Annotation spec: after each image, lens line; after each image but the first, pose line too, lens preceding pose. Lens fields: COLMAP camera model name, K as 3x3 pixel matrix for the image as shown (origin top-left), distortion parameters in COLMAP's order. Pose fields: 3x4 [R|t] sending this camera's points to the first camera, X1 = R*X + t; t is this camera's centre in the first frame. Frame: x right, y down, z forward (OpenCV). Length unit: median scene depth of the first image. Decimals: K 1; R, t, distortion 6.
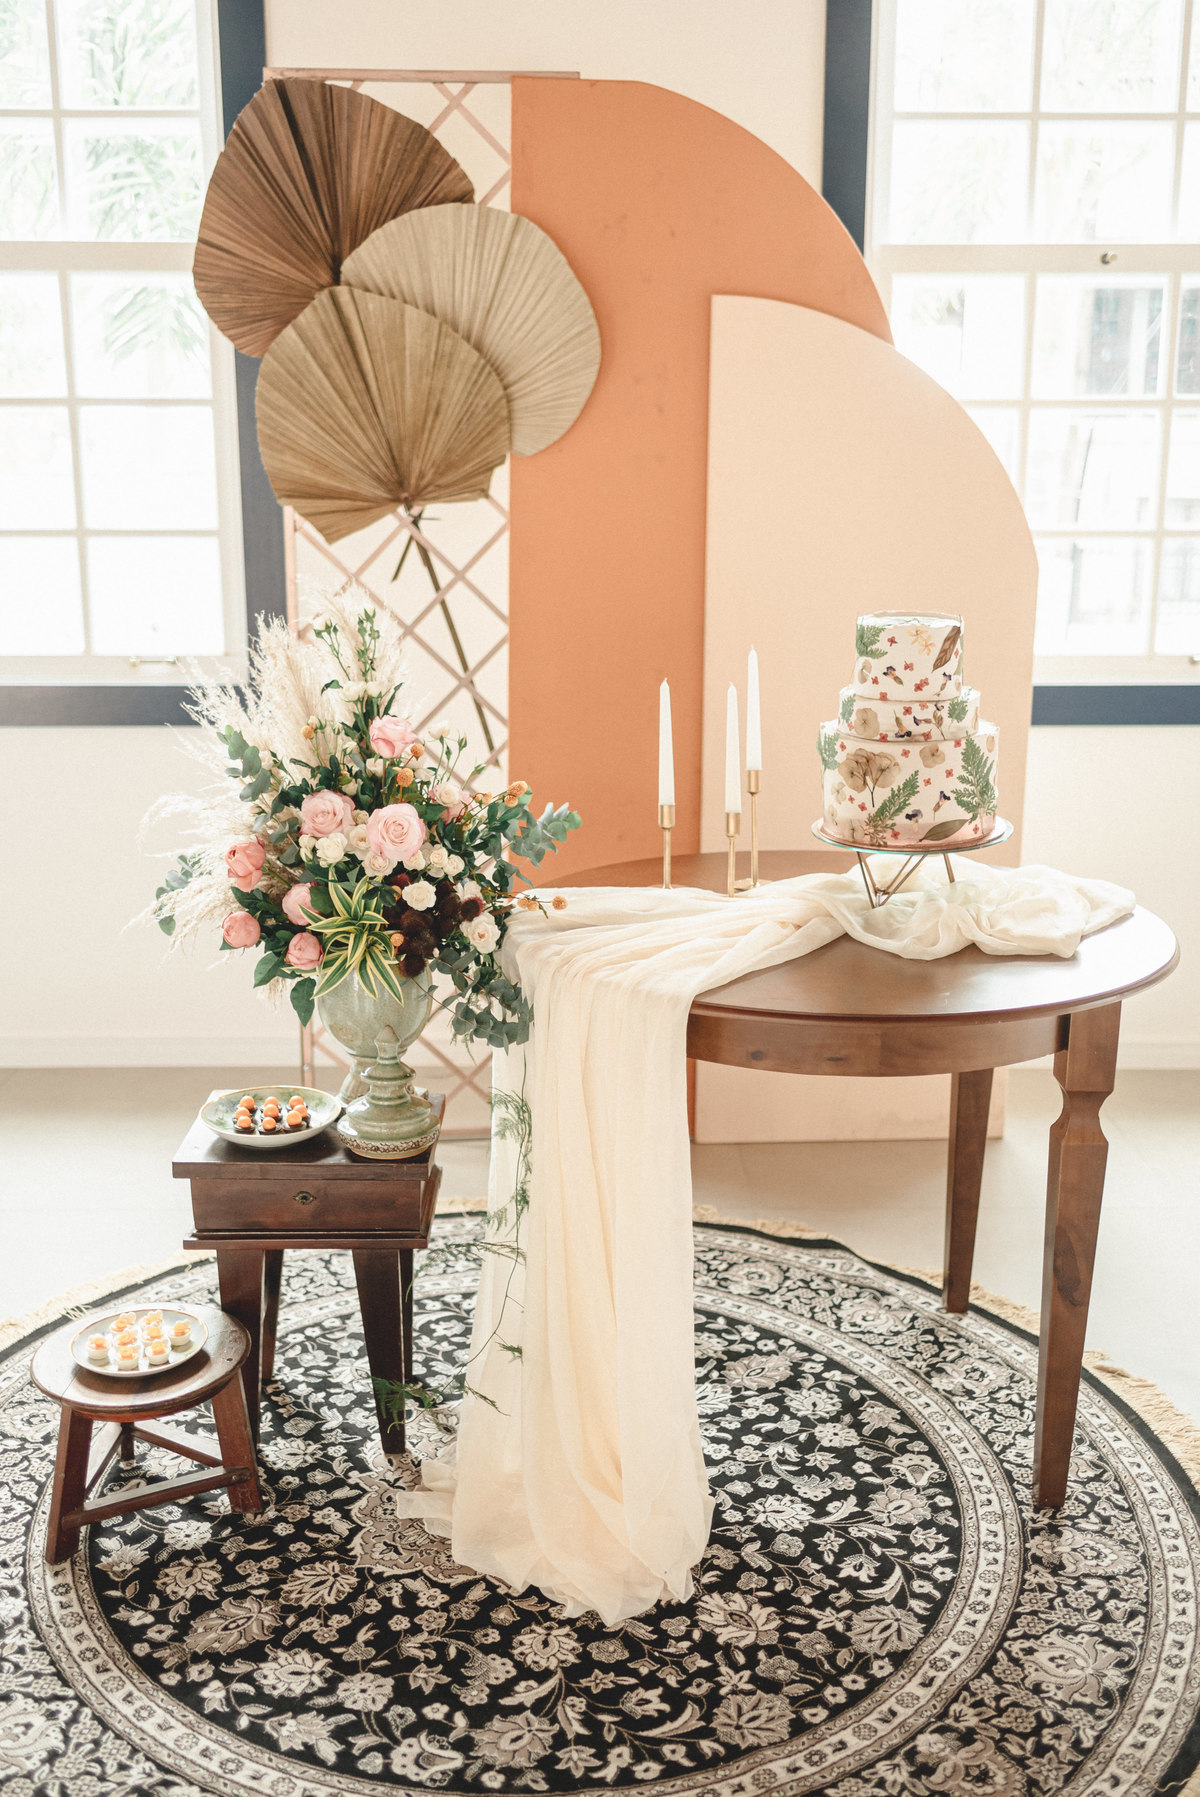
lens RADIAL K [[1752.5, 0, 572.8], [0, 1752.5, 903.2], [0, 0, 1]] dist [-0.001660, 0.025846]
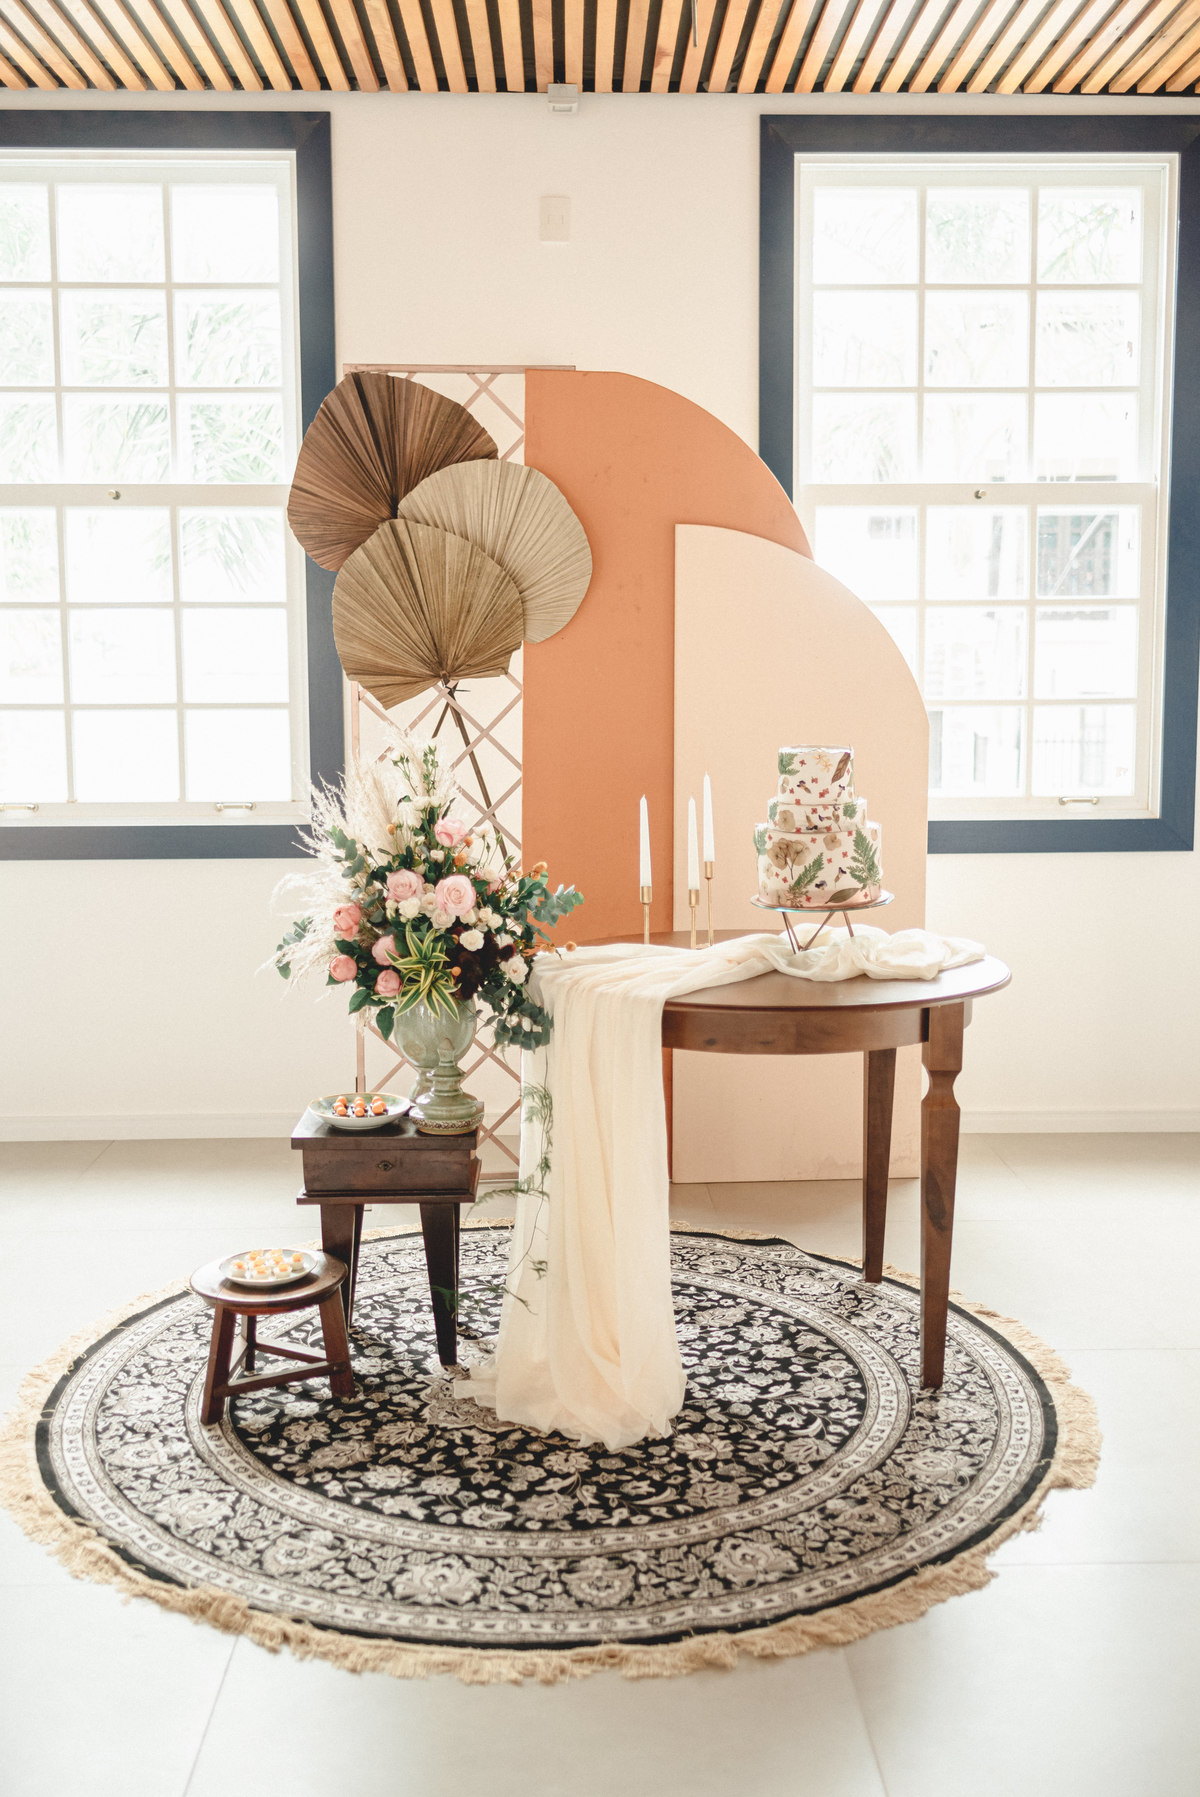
lens RADIAL K [[1752.5, 0, 572.8], [0, 1752.5, 903.2], [0, 0, 1]] dist [-0.001660, 0.025846]
pose [[0.999915, -0.005723, 0.011713, -0.021642], [0.007015, 0.993530, -0.113353, 0.122365], [-0.010989, 0.113425, 0.993486, -0.395400]]
